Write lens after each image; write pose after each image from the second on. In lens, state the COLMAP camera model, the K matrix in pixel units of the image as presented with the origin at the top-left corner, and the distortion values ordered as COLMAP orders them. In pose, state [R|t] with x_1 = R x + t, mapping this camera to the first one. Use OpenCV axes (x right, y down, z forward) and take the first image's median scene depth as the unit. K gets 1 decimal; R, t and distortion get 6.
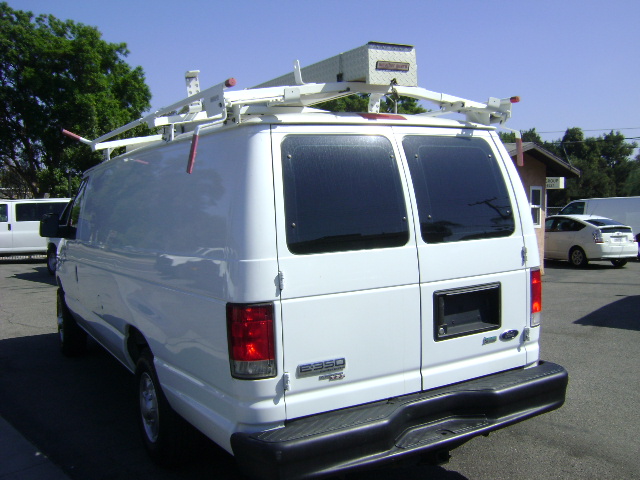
lens RADIAL K [[658.2, 0, 320.0], [0, 658.2, 240.0], [0, 0, 1]] dist [-0.147625, 0.087810]
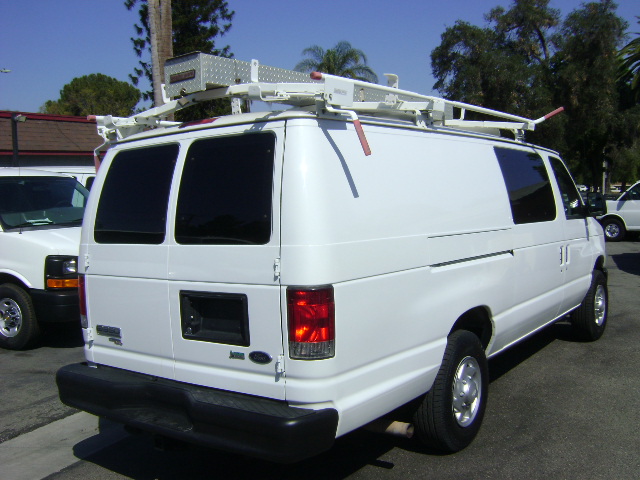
lens RADIAL K [[658.2, 0, 320.0], [0, 658.2, 240.0], [0, 0, 1]] dist [-0.147625, 0.087810]
pose [[0.418276, 0.074513, -0.905259, 1.185888], [-0.036808, 0.997201, 0.065074, -0.075805], [0.907574, 0.006102, 0.419848, 0.752871]]
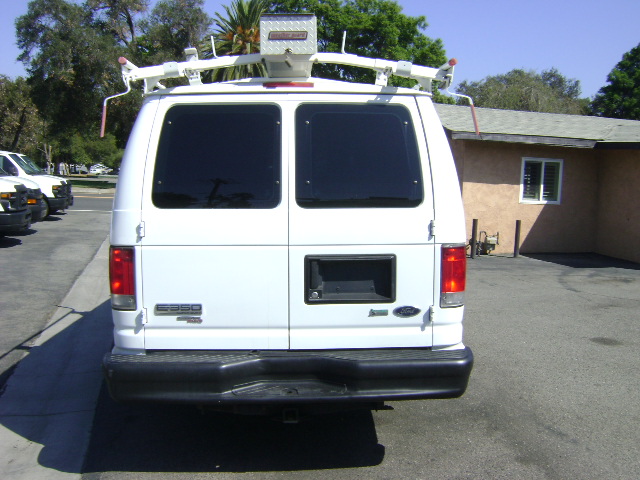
lens RADIAL K [[658.2, 0, 320.0], [0, 658.2, 240.0], [0, 0, 1]] dist [-0.147625, 0.087810]
pose [[0.890375, 0.082286, -0.447728, 0.642405], [-0.063891, 0.996381, 0.056063, -0.003902], [0.450721, -0.021311, 0.892410, 0.092565]]
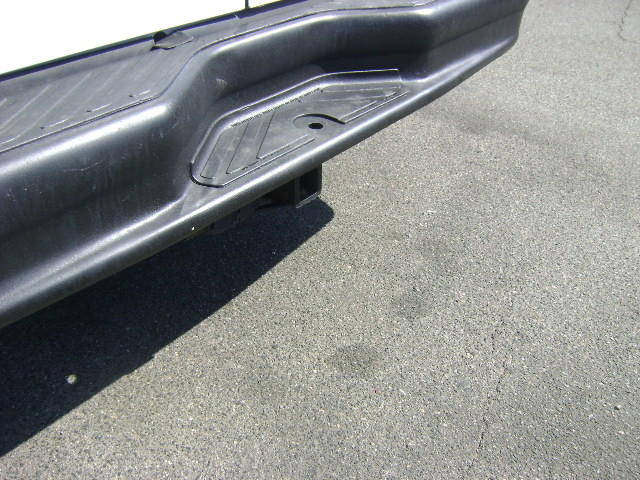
lens RADIAL K [[658.2, 0, 320.0], [0, 658.2, 240.0], [0, 0, 1]] dist [-0.147625, 0.087810]
pose [[0.929691, -0.151931, 0.335546, 0.055899], [-0.031745, 0.874531, 0.483930, 0.166782], [-0.366969, -0.460557, 0.808221, 0.632691]]
